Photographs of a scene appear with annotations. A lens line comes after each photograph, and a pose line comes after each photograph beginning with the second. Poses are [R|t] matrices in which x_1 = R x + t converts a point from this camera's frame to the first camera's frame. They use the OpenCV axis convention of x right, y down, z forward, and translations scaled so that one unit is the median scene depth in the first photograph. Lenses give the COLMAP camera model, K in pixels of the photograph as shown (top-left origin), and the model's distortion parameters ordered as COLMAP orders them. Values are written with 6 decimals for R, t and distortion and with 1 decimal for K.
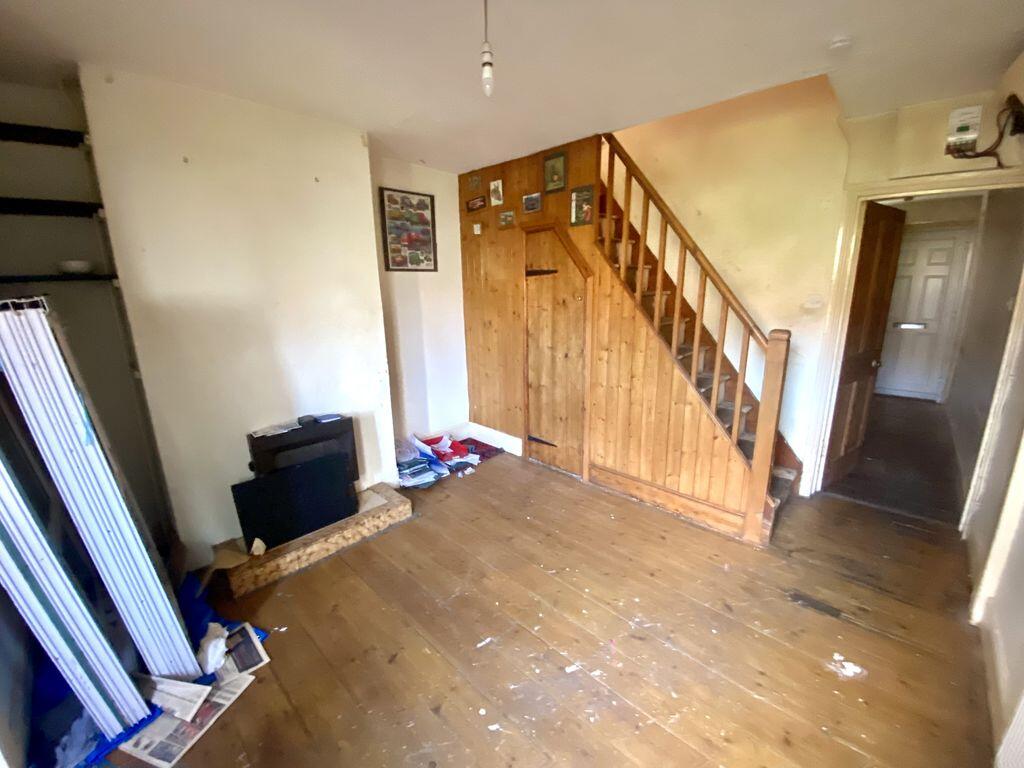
lens RADIAL K [[413.7, 0, 508.2], [0, 413.7, 394.8], [0, 0, 1]] dist [-0.015158, -0.004694]
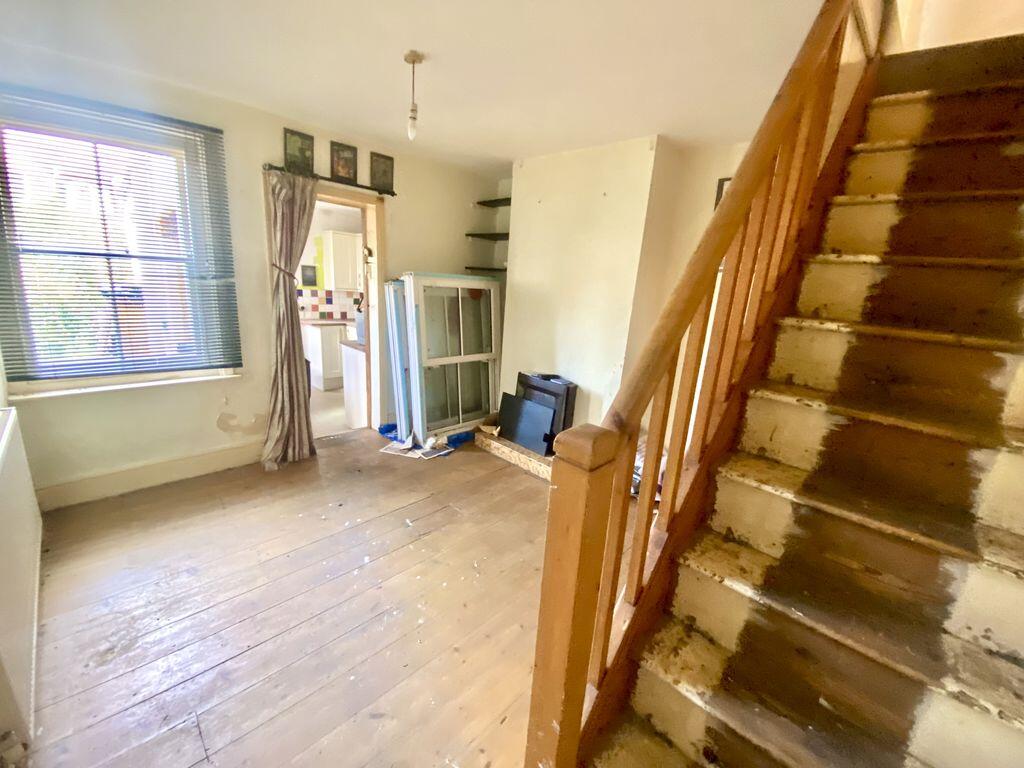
lens RADIAL K [[413.7, 0, 500.6], [0, 413.7, 380.5], [0, 0, 1]] dist [-0.015158, -0.004694]
pose [[-0.051269, 0.254963, -0.965591, 0.760157], [-0.311393, 0.914580, 0.258028, -0.200683], [0.948897, 0.313907, 0.032504, 0.713910]]
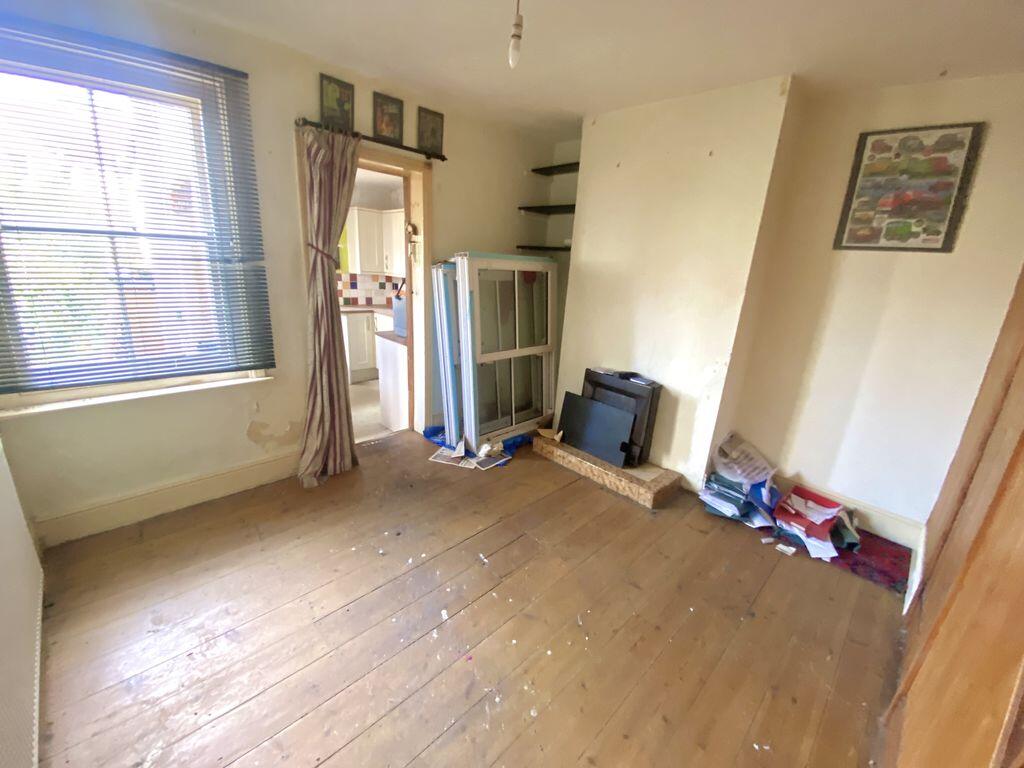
lens RADIAL K [[413.7, 0, 497.8], [0, 413.7, 381.0], [0, 0, 1]] dist [-0.015158, -0.004694]
pose [[-0.072465, 0.297525, -0.951960, 0.589195], [-0.303796, 0.902530, 0.305202, -0.145839], [0.949977, 0.311318, 0.024985, 0.554326]]
